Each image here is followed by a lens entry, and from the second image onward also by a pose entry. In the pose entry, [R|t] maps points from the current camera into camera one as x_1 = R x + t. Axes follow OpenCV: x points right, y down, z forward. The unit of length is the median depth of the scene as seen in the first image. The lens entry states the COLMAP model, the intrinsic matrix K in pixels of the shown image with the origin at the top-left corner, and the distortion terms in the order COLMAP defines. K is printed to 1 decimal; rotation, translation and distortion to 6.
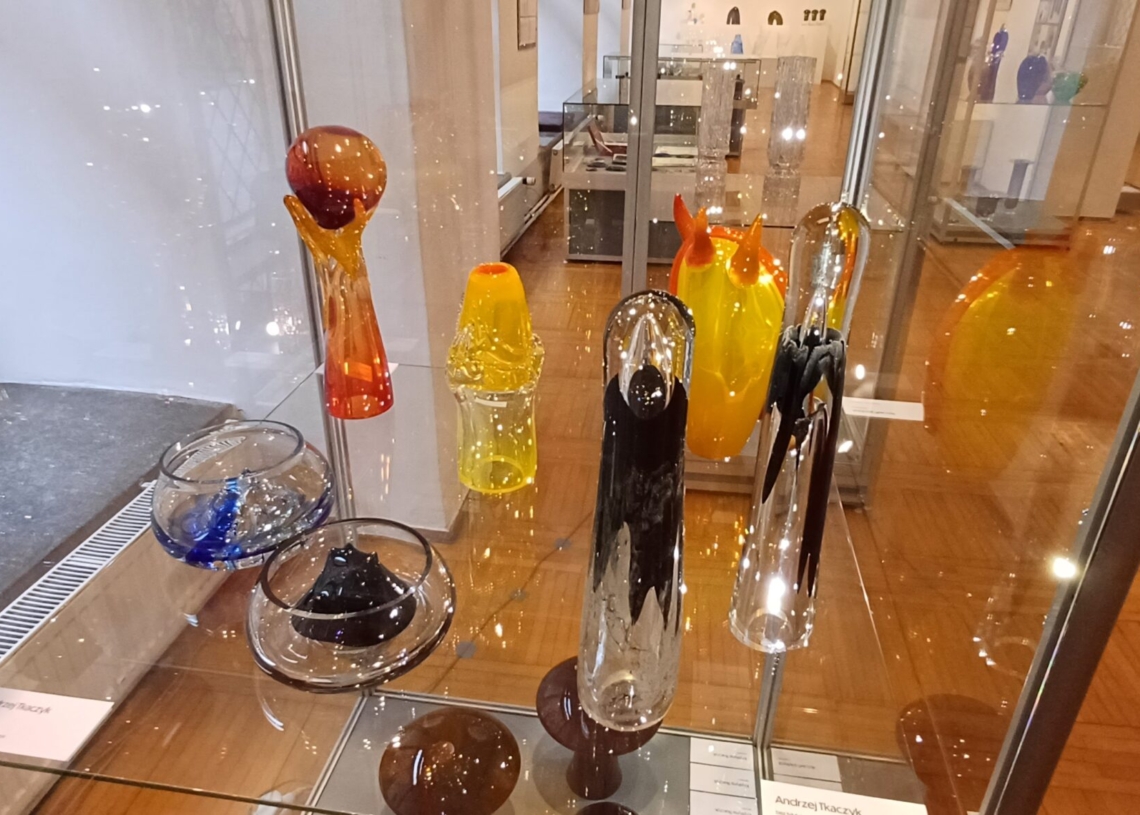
lens RADIAL K [[803.6, 0, 567.1], [0, 803.6, 401.1], [0, 0, 1]] dist [0.010493, -0.003771]
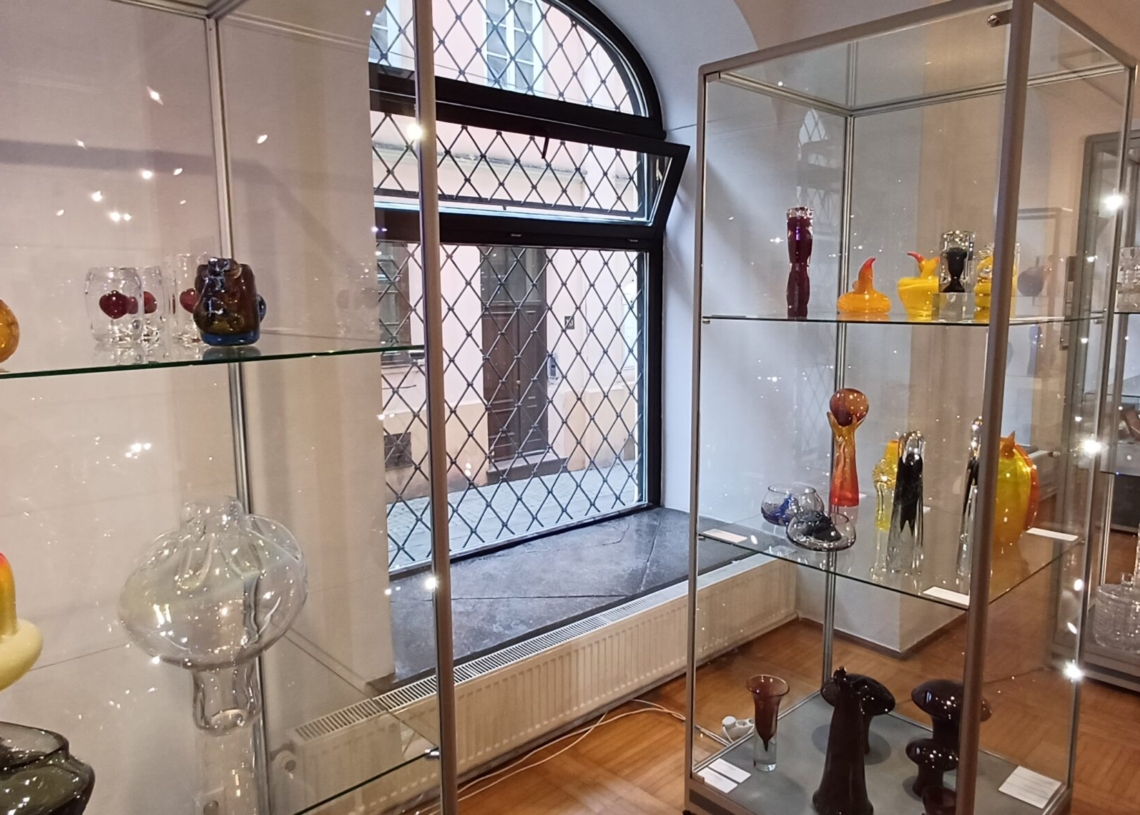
lens RADIAL K [[803.6, 0, 570.9], [0, 803.6, 391.5], [0, 0, 1]] dist [0.010493, -0.003771]
pose [[0.779251, 0.062841, -0.623553, 0.565109], [-0.267943, 0.932848, -0.240835, 0.483270], [0.566546, 0.354748, 0.743761, -1.302318]]
